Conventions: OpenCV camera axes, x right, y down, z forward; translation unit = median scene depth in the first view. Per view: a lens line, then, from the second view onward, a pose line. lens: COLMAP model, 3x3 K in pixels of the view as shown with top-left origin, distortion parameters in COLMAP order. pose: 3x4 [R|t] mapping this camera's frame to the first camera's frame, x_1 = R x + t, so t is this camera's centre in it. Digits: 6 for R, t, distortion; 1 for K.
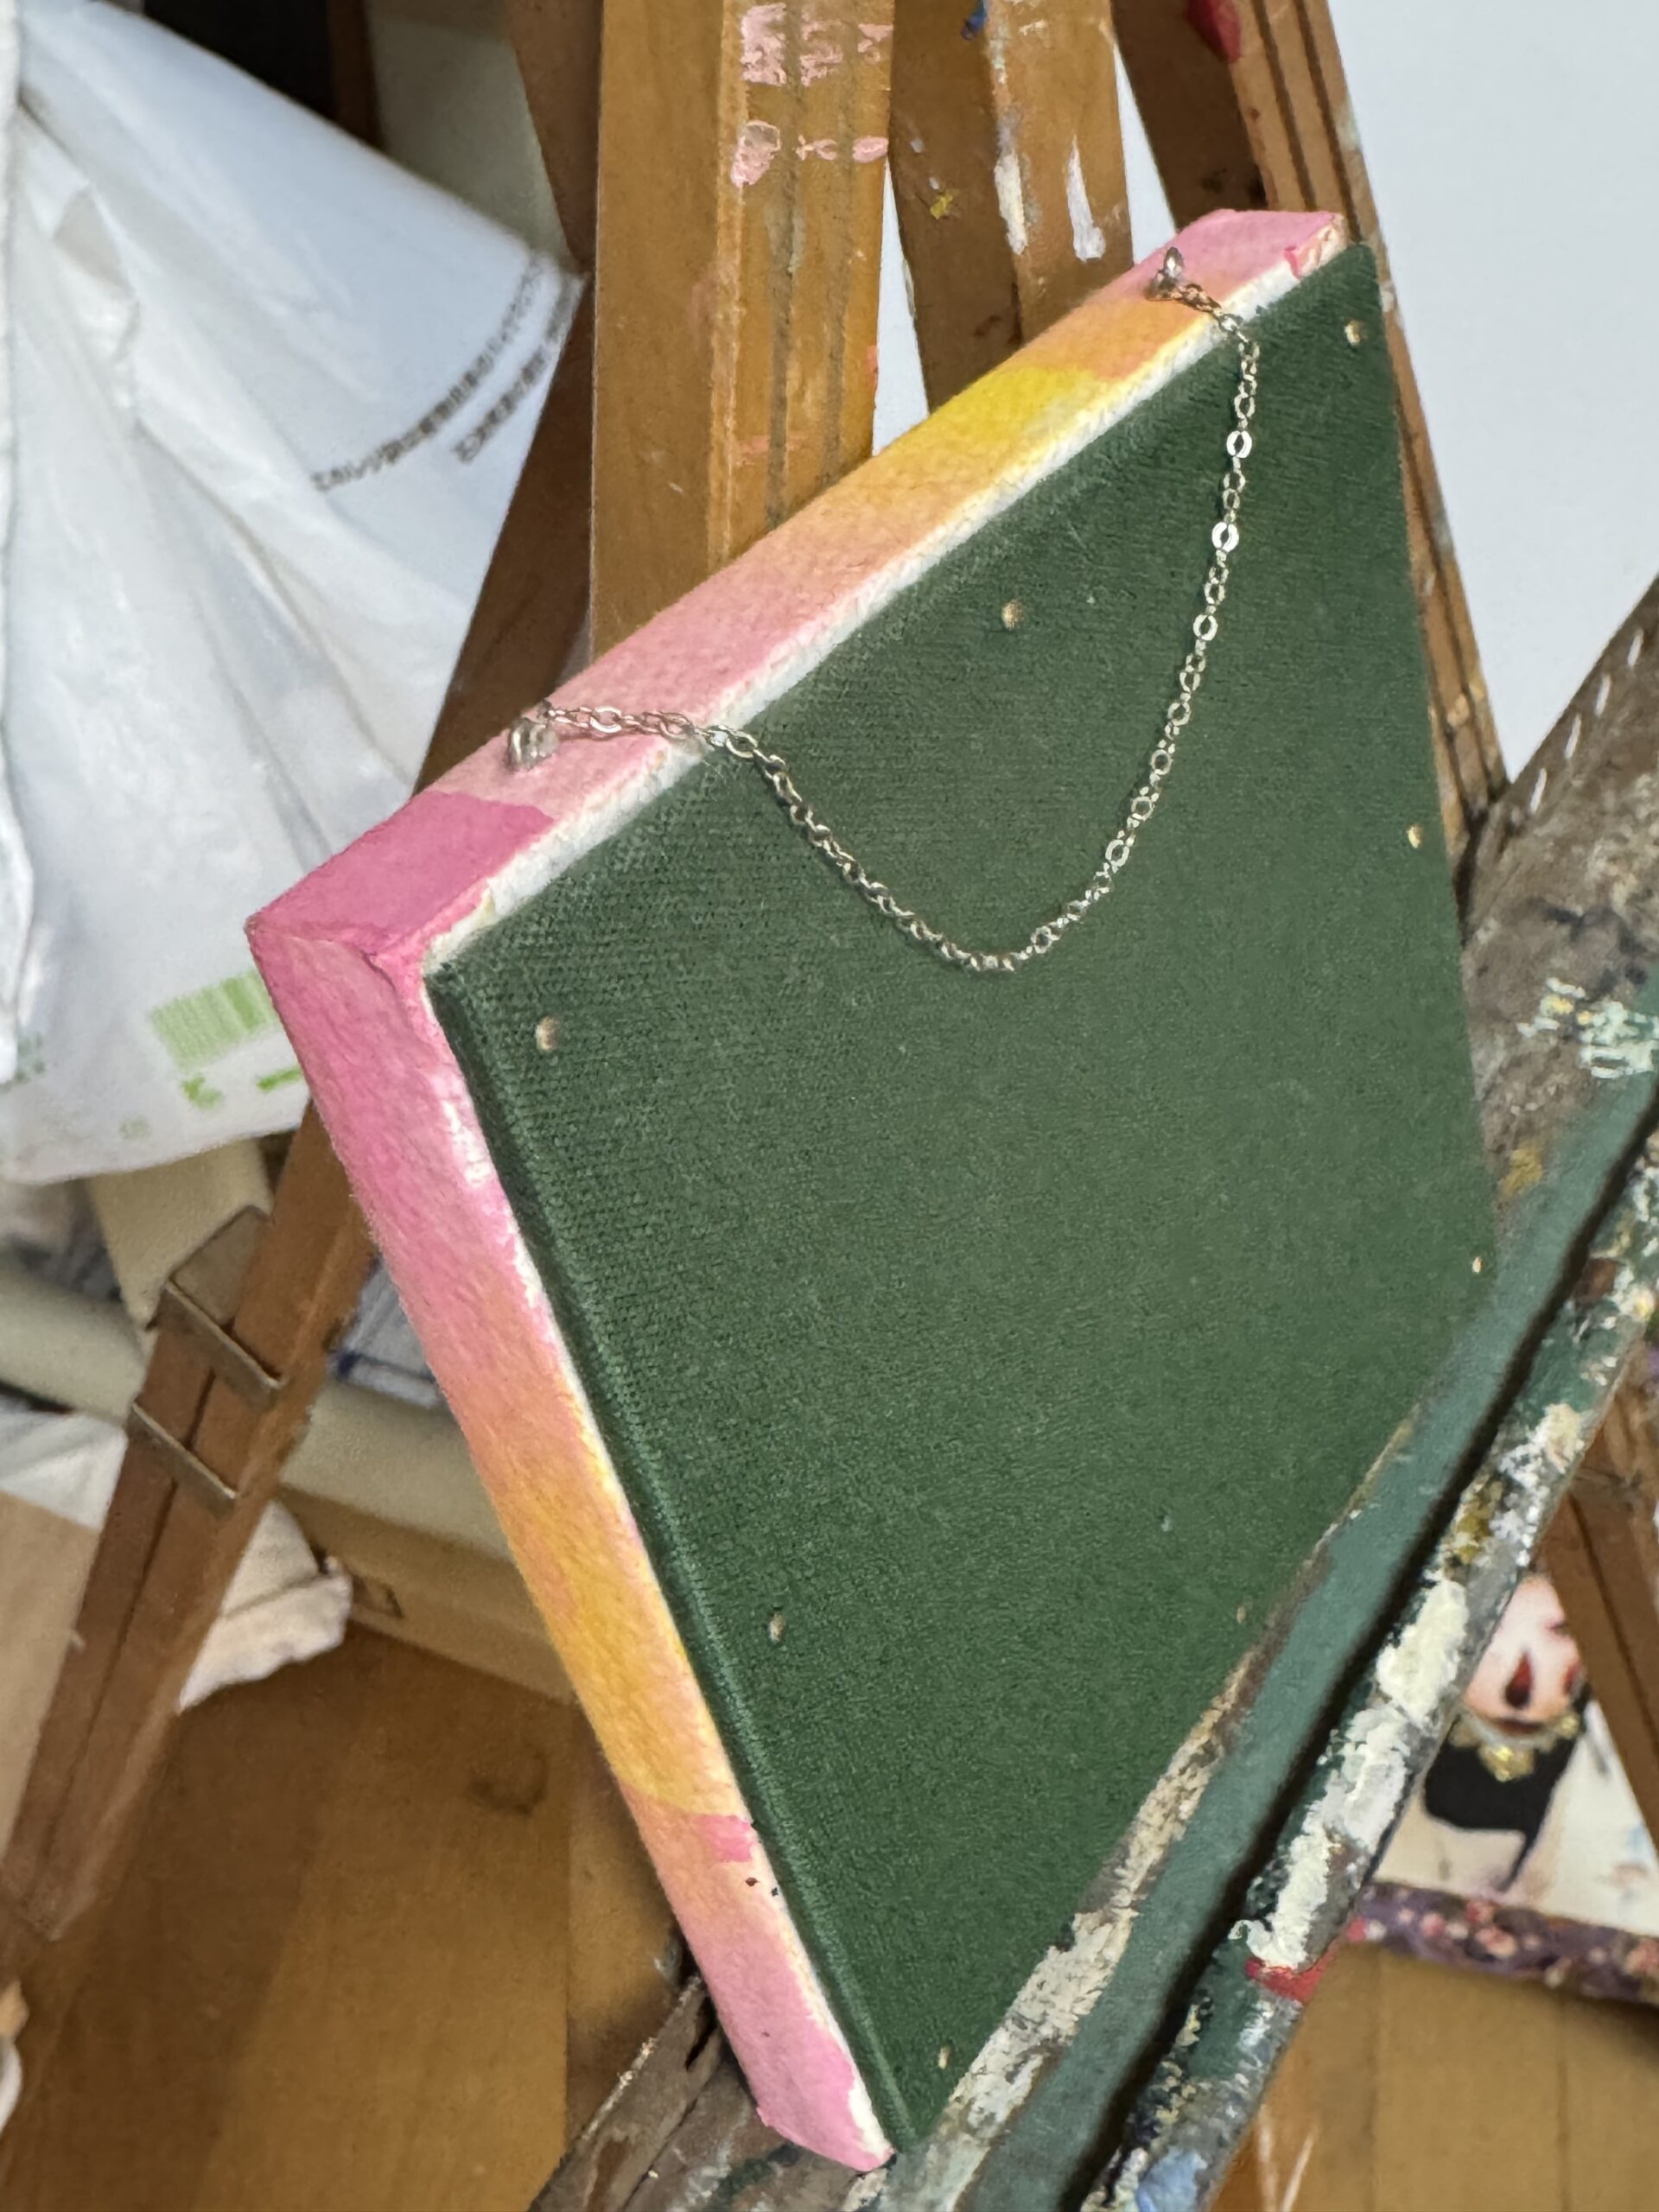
lens RADIAL K [[2464.1, 0, 797.5], [0, 2464.1, 1031.5], [0, 0, 1]] dist [-0.010976, 0.000000]
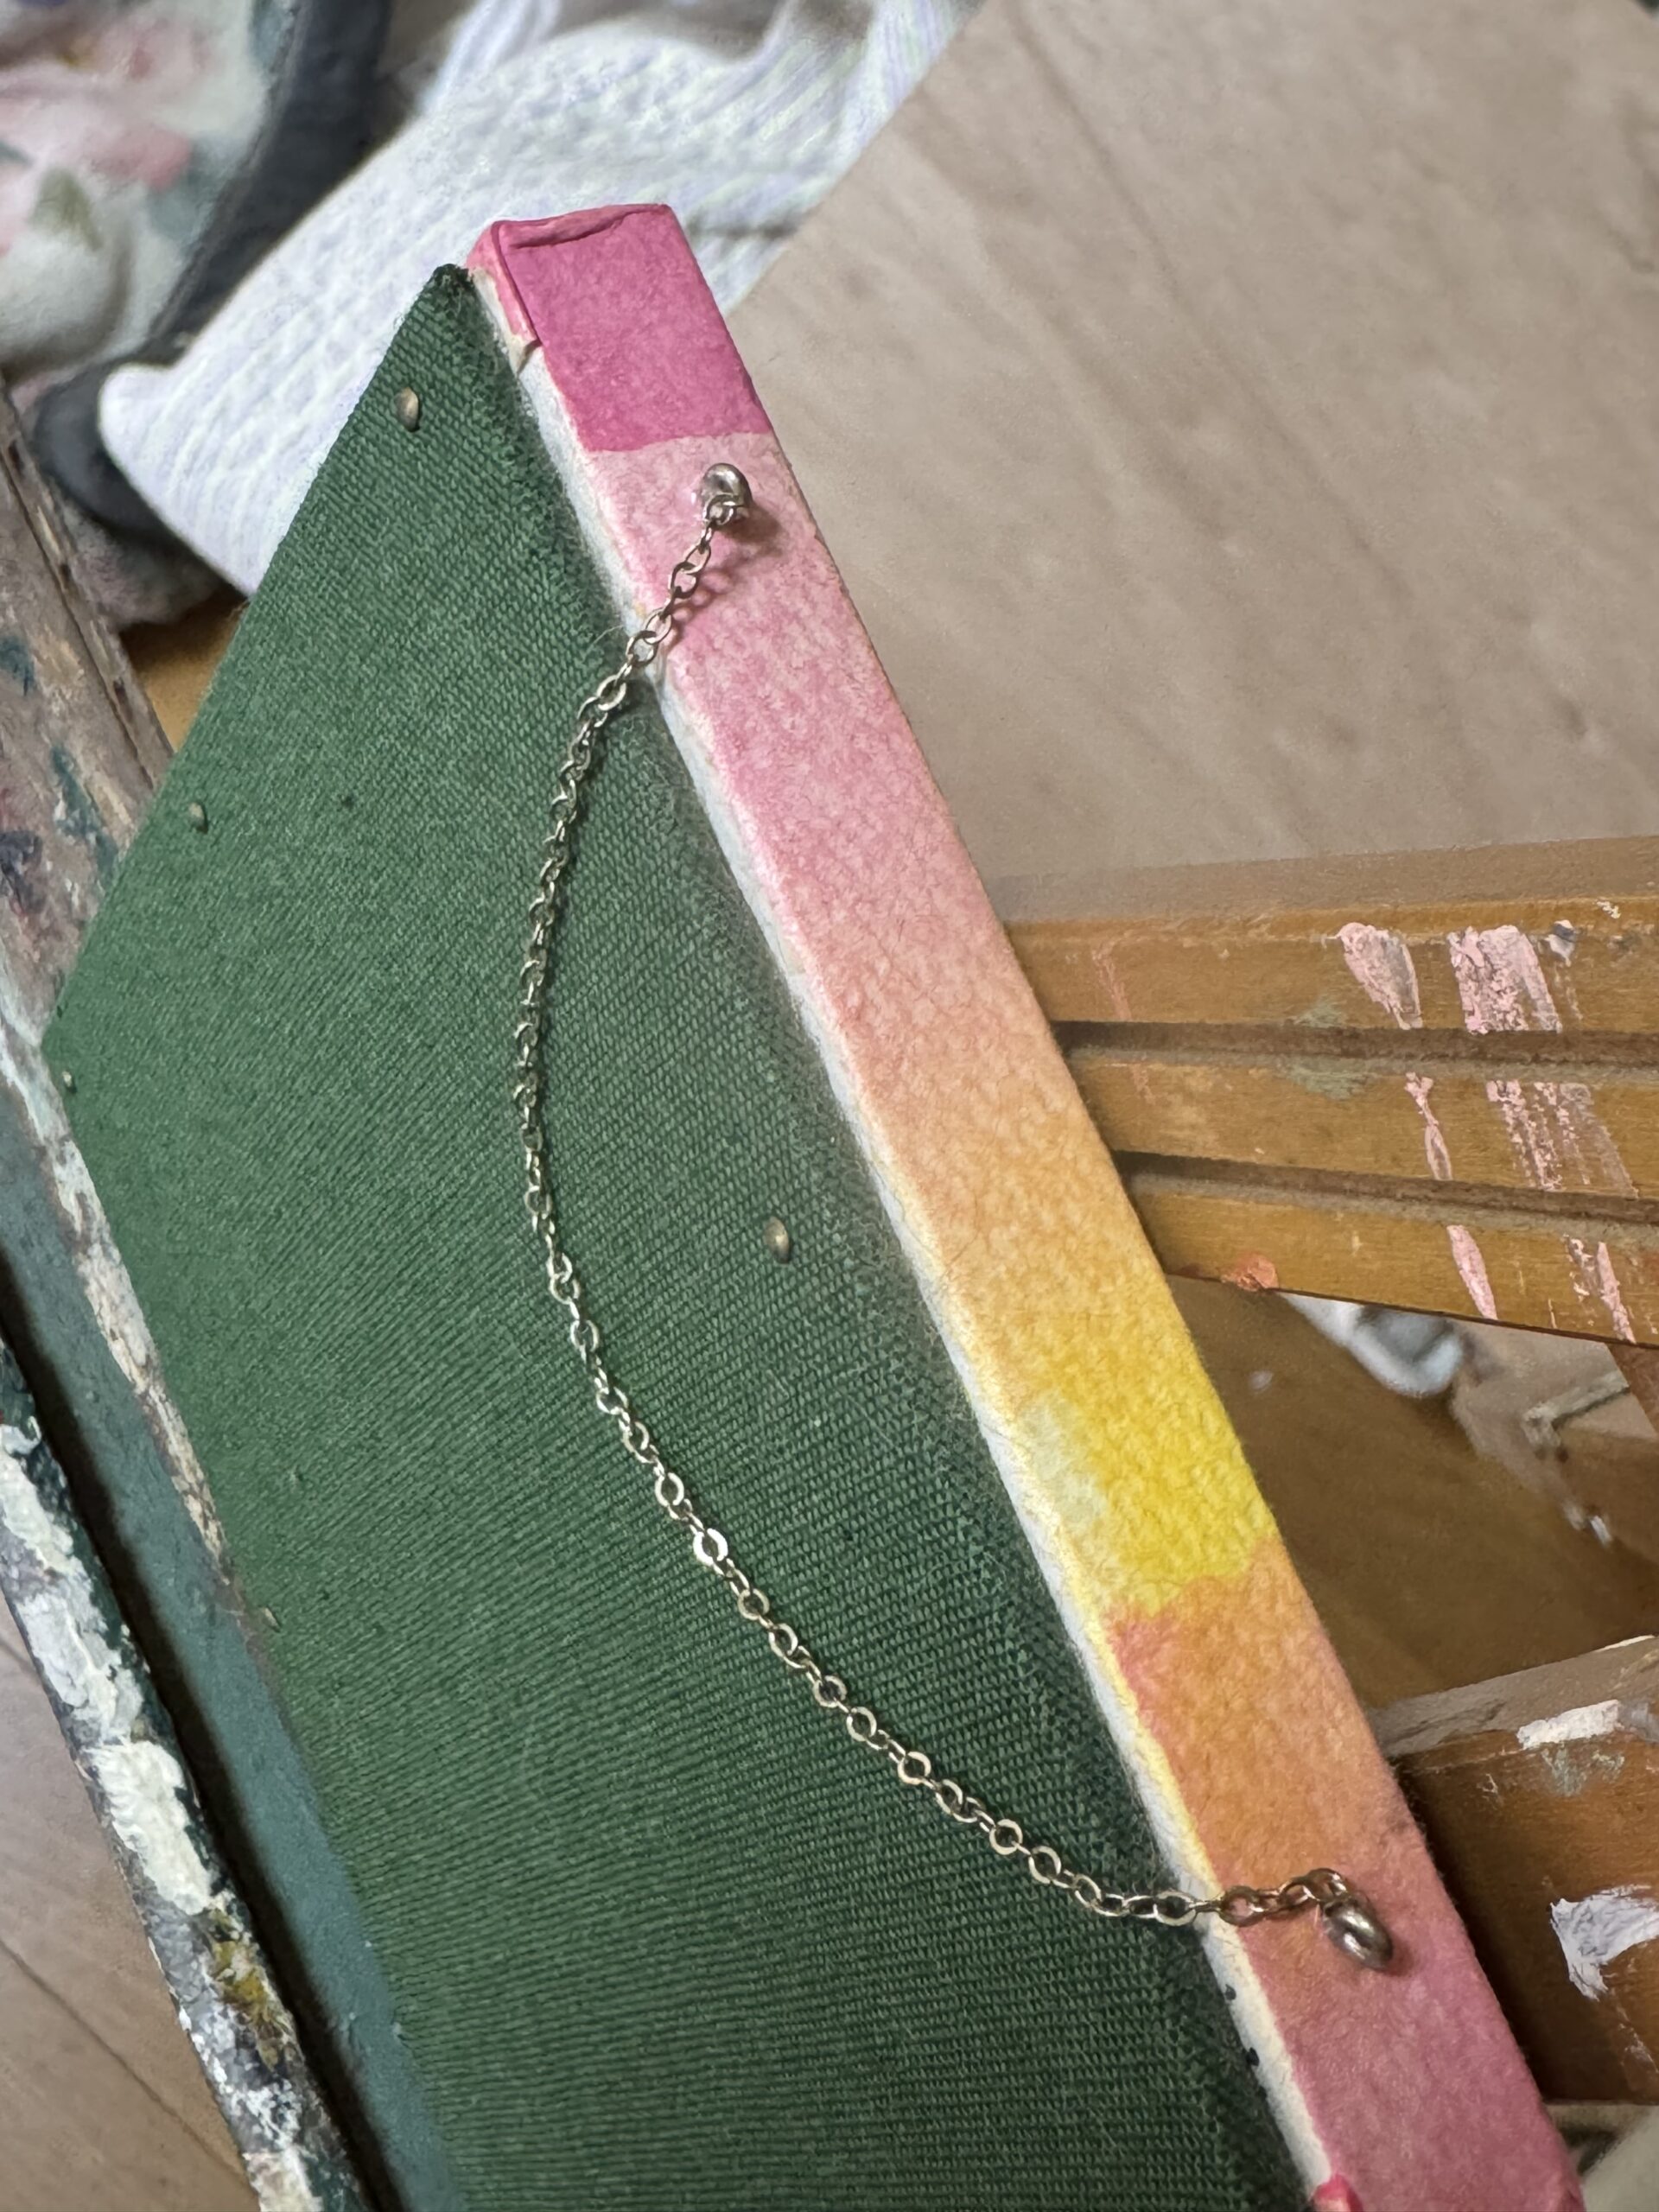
lens RADIAL K [[2464.1, 0, 849.0], [0, 2464.1, 960.1], [0, 0, 1]] dist [-0.010976, 0.000000]
pose [[-0.500277, 0.787087, -0.360856, 0.221792], [-0.717474, -0.143520, 0.681640, -0.539619], [0.484720, 0.599913, 0.636514, 0.390349]]
